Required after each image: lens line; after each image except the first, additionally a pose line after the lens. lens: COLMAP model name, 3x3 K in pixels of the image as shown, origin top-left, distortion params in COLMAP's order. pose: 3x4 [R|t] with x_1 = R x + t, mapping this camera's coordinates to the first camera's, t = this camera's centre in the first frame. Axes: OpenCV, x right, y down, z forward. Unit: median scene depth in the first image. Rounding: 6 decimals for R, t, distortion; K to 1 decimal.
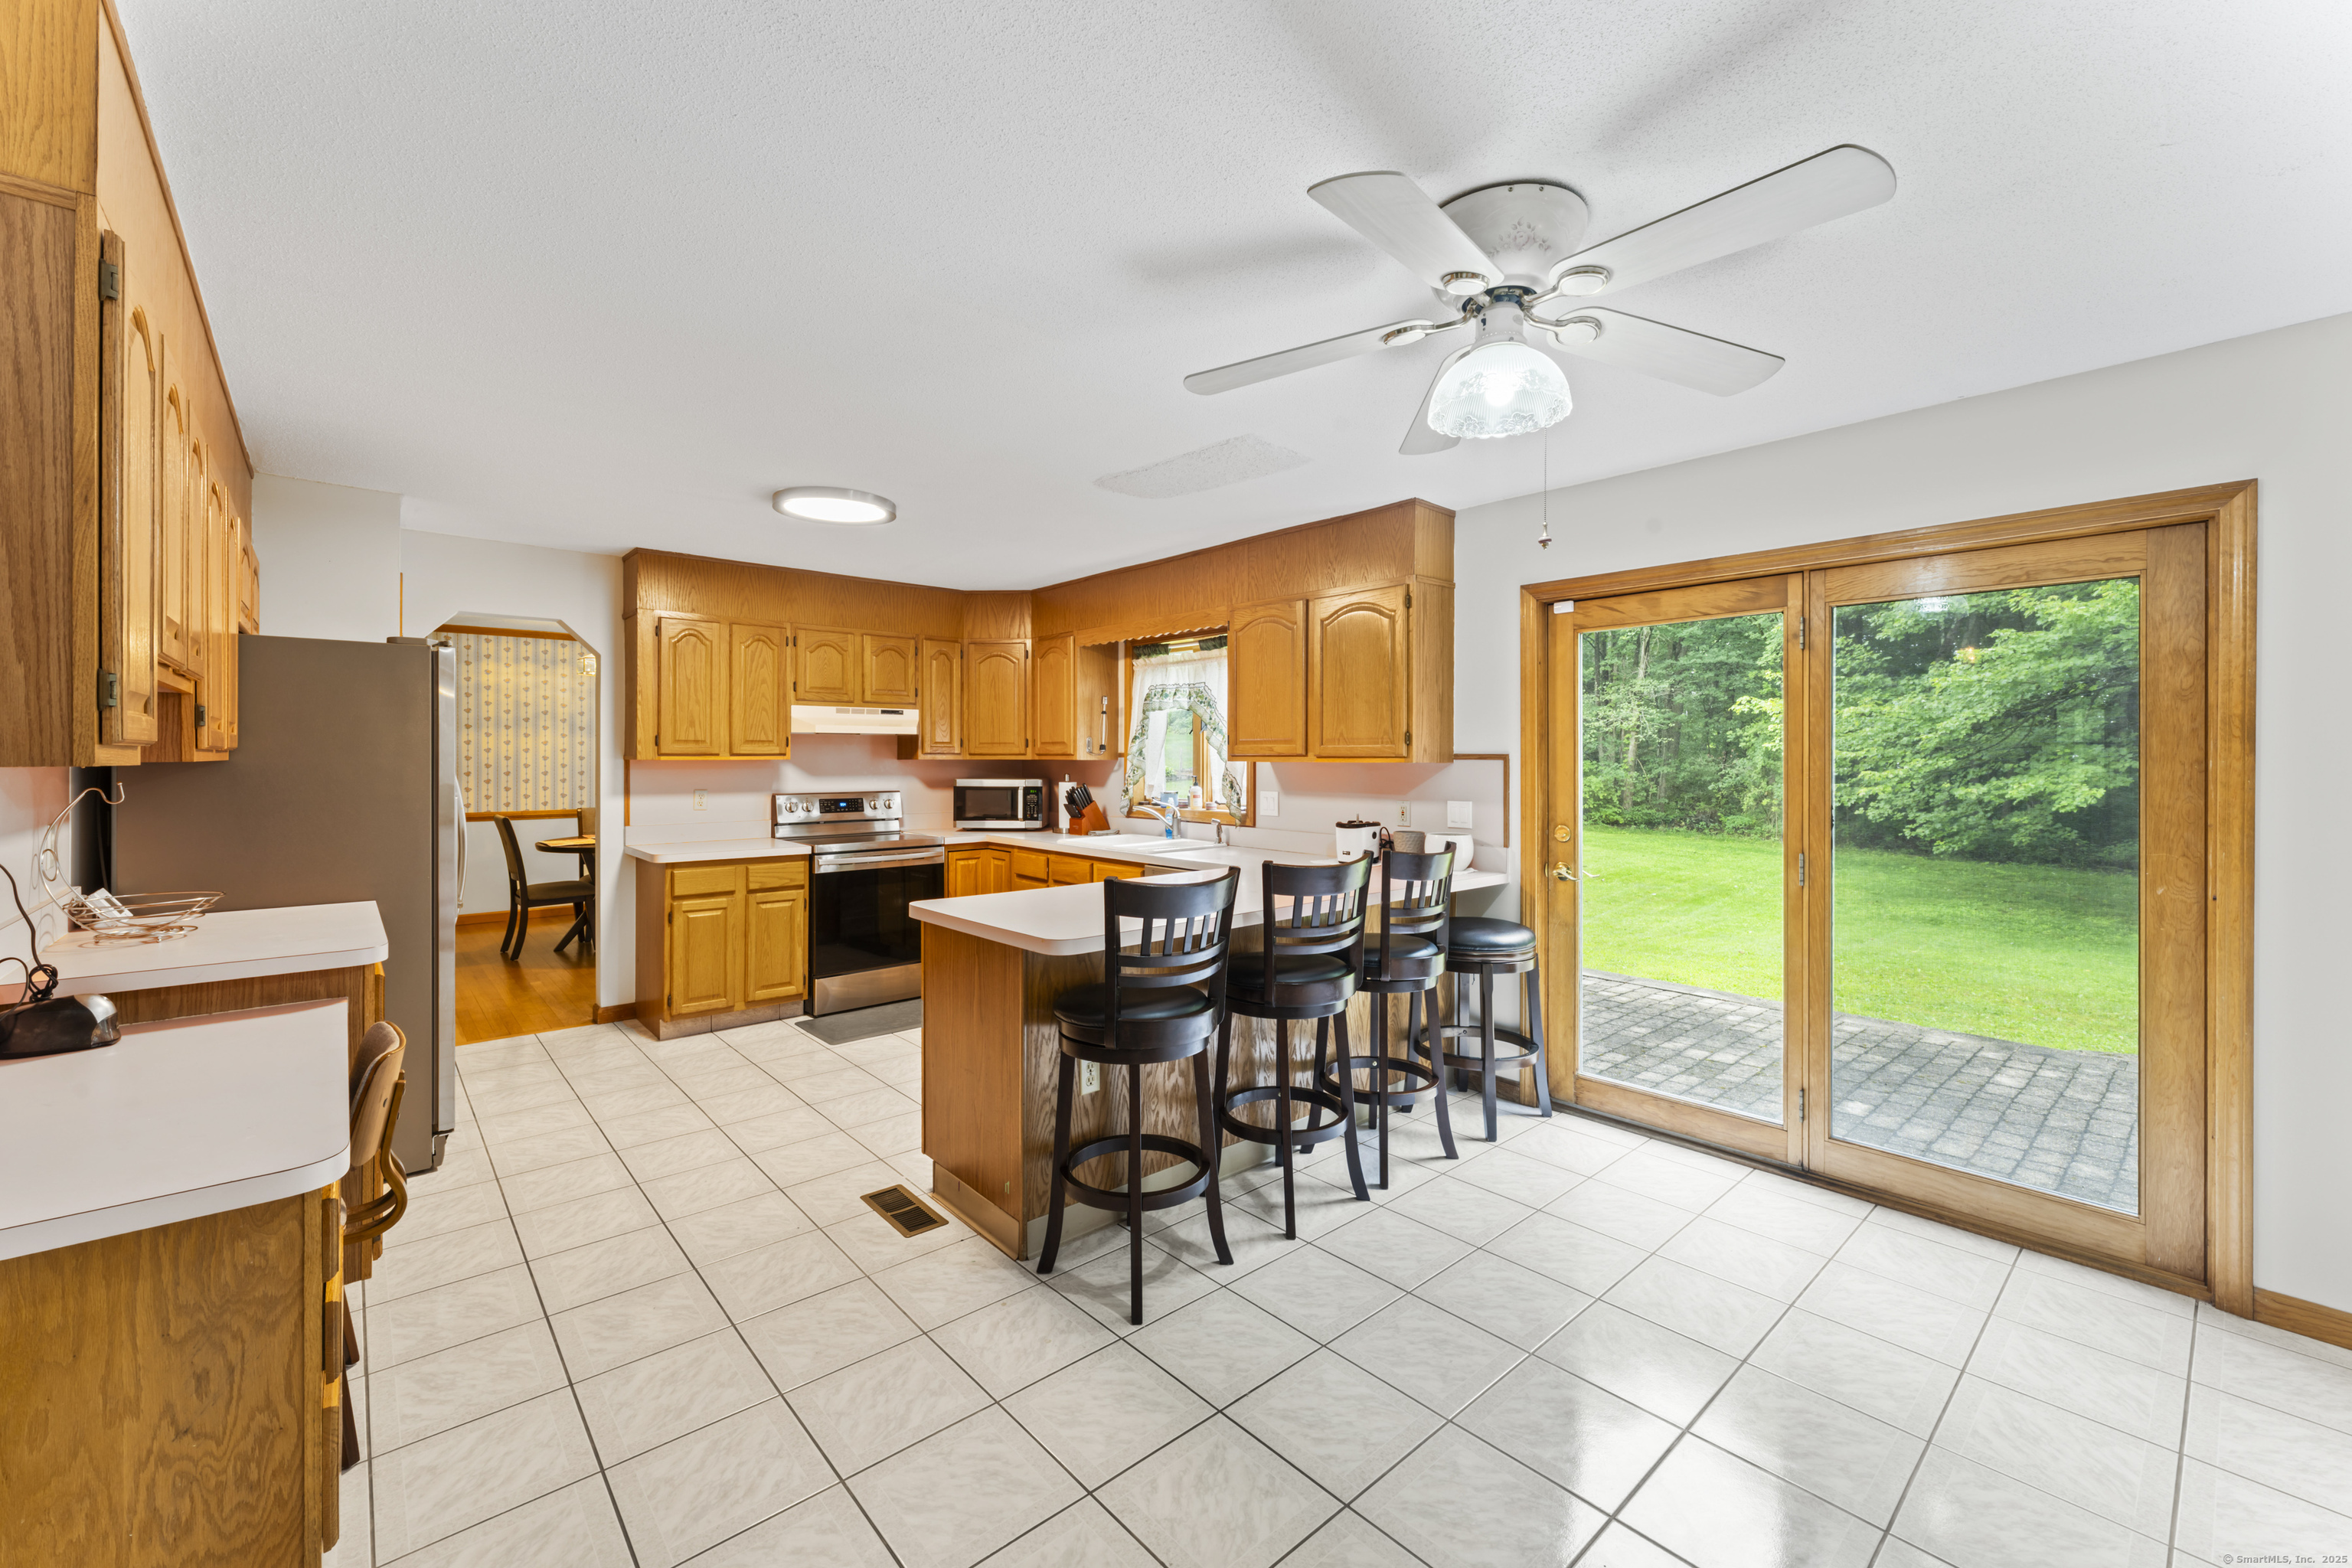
lens RADIAL K [[948.1, 0, 1154.7], [0, 948.1, 760.5], [0, 0, 1]] dist [0.001123, 0.000739]
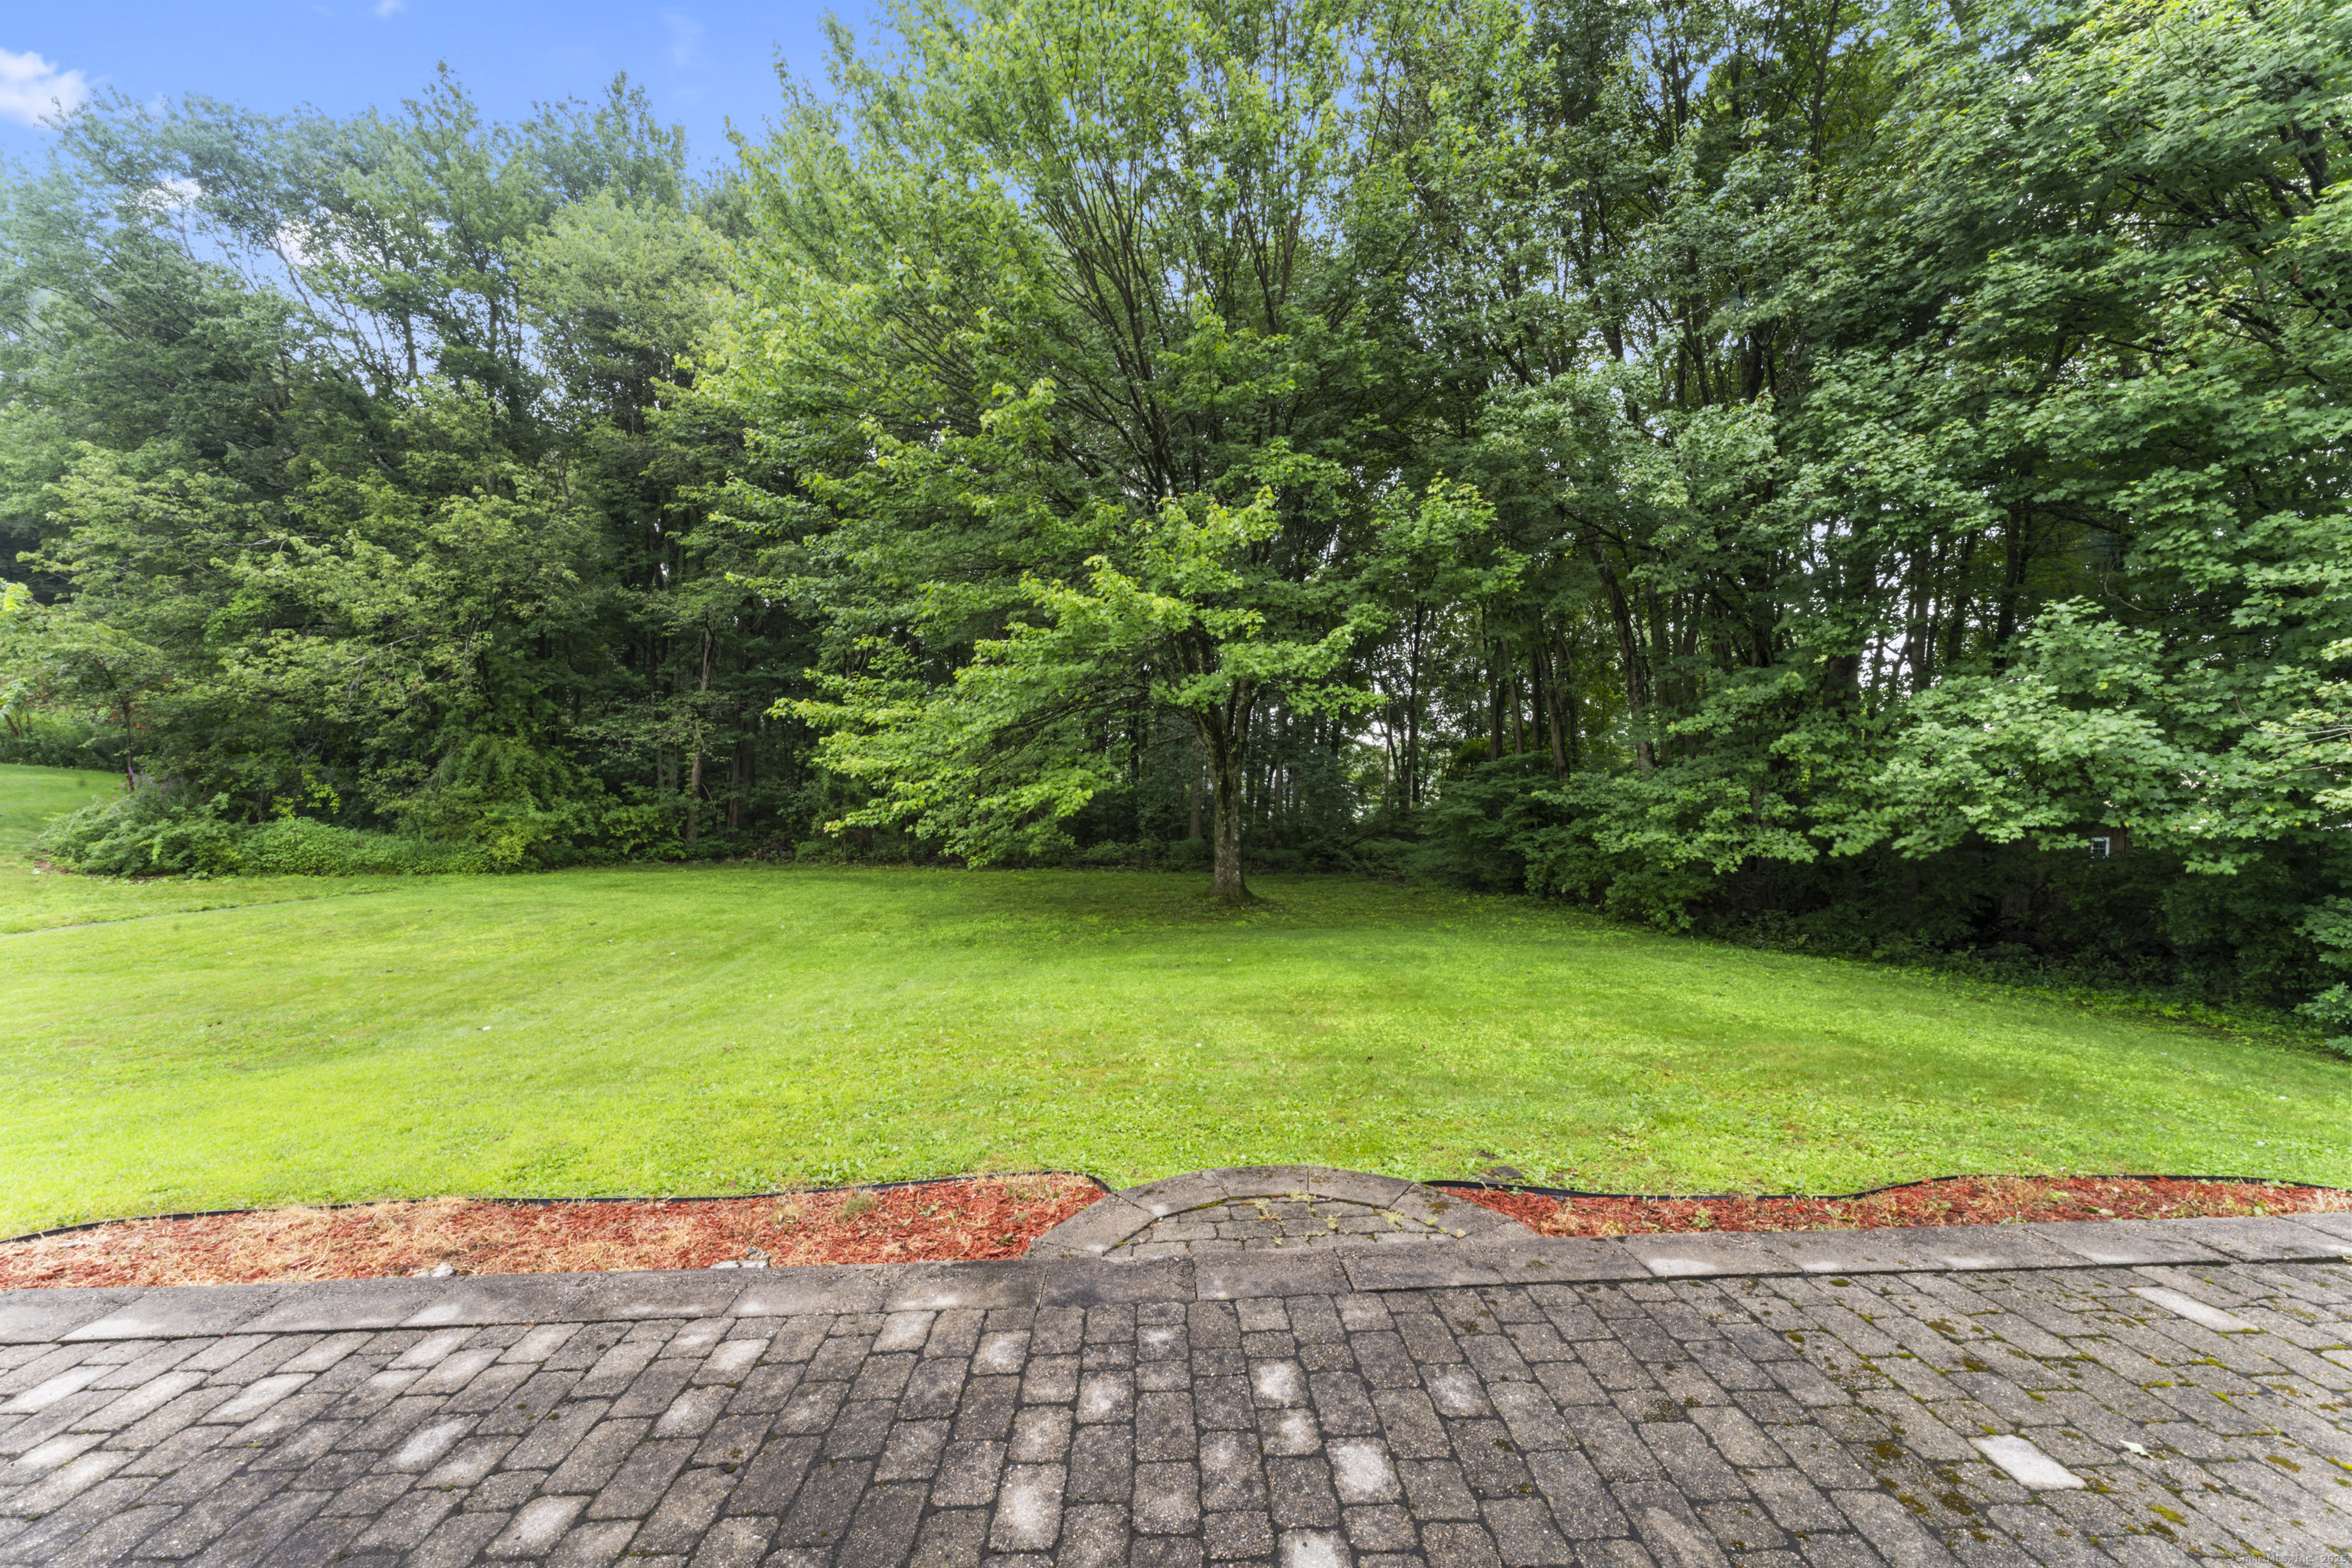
lens RADIAL K [[948.1, 0, 1184.4], [0, 948.1, 786.0], [0, 0, 1]] dist [0.001123, 0.000739]
pose [[0.620765, -0.015796, 0.783838, 0.612765], [0.021128, 0.999771, 0.003415, 0.045476], [-0.783712, 0.014441, 0.620956, 0.685870]]
